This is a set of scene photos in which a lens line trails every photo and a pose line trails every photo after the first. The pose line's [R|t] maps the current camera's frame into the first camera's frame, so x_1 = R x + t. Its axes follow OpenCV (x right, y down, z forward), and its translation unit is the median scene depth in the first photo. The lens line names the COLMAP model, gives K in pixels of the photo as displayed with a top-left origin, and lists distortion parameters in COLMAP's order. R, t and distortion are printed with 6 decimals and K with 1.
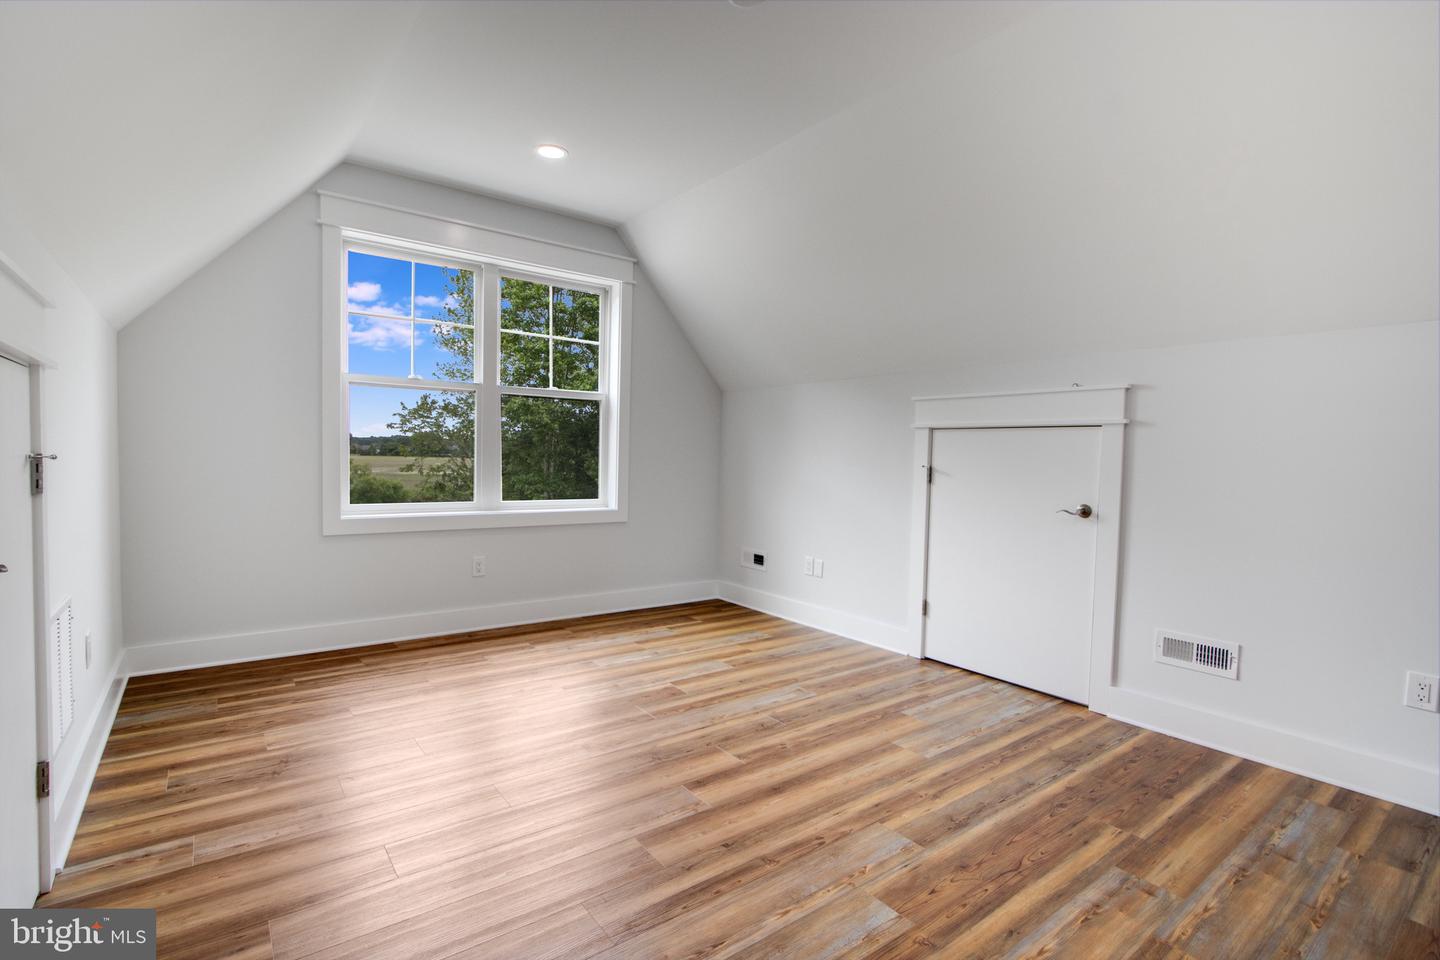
lens RADIAL K [[671.4, 0, 704.1], [0, 671.4, 484.4], [0, 0, 1]] dist [-0.014790, 0.001618]
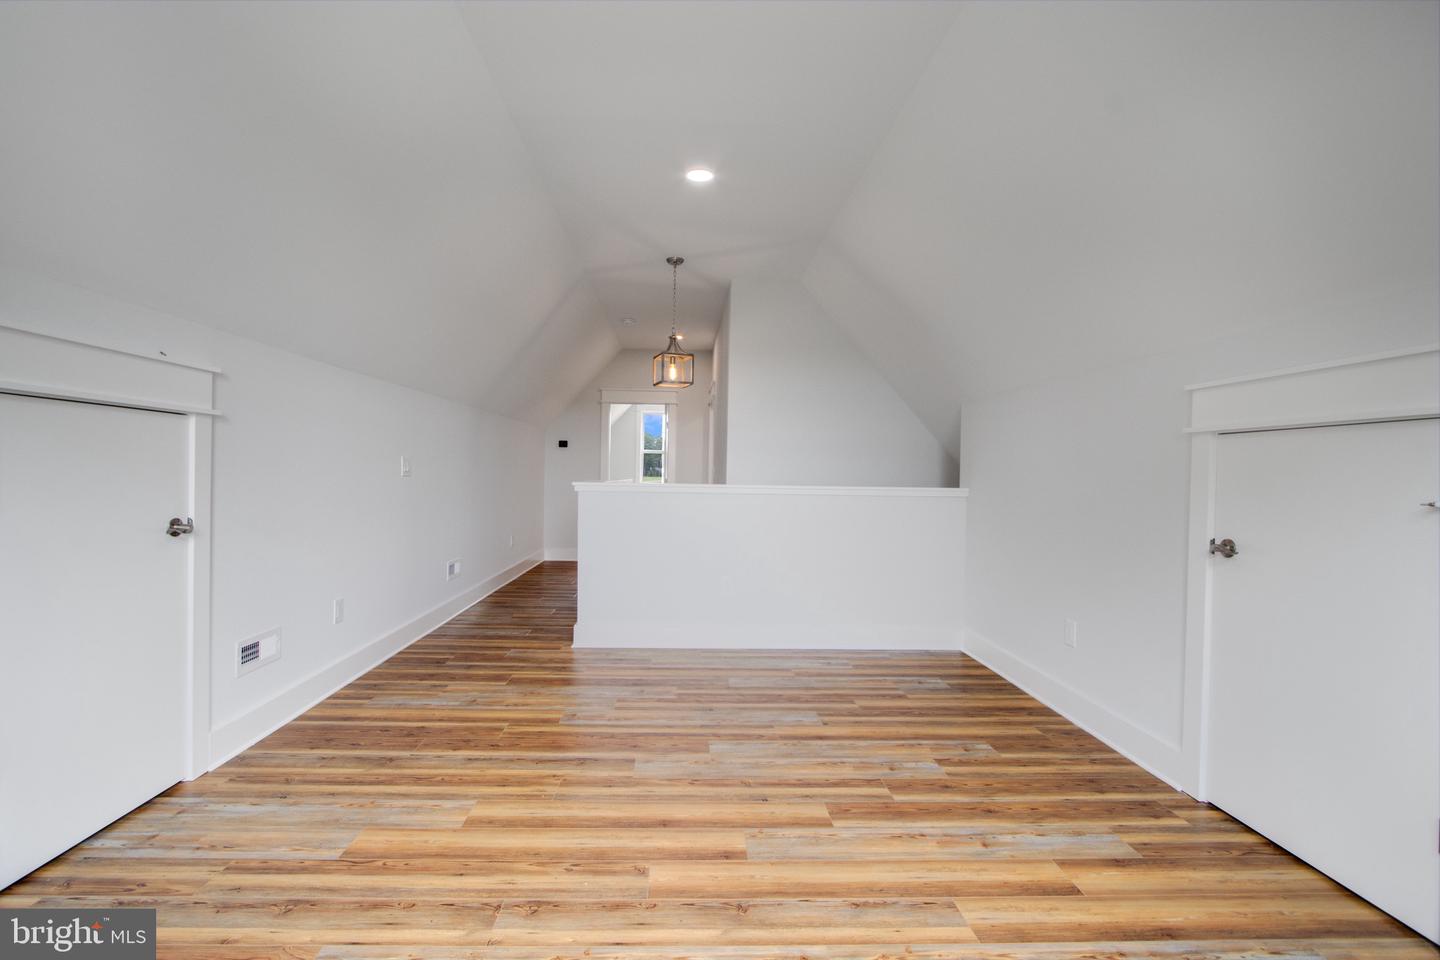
lens RADIAL K [[671.4, 0, 704.1], [0, 671.4, 484.4], [0, 0, 1]] dist [-0.014790, 0.001618]
pose [[-0.824148, -0.046944, 0.564426, -0.426835], [-0.013583, 0.997911, 0.063165, -0.079774], [-0.566212, 0.044391, -0.823063, 1.638219]]
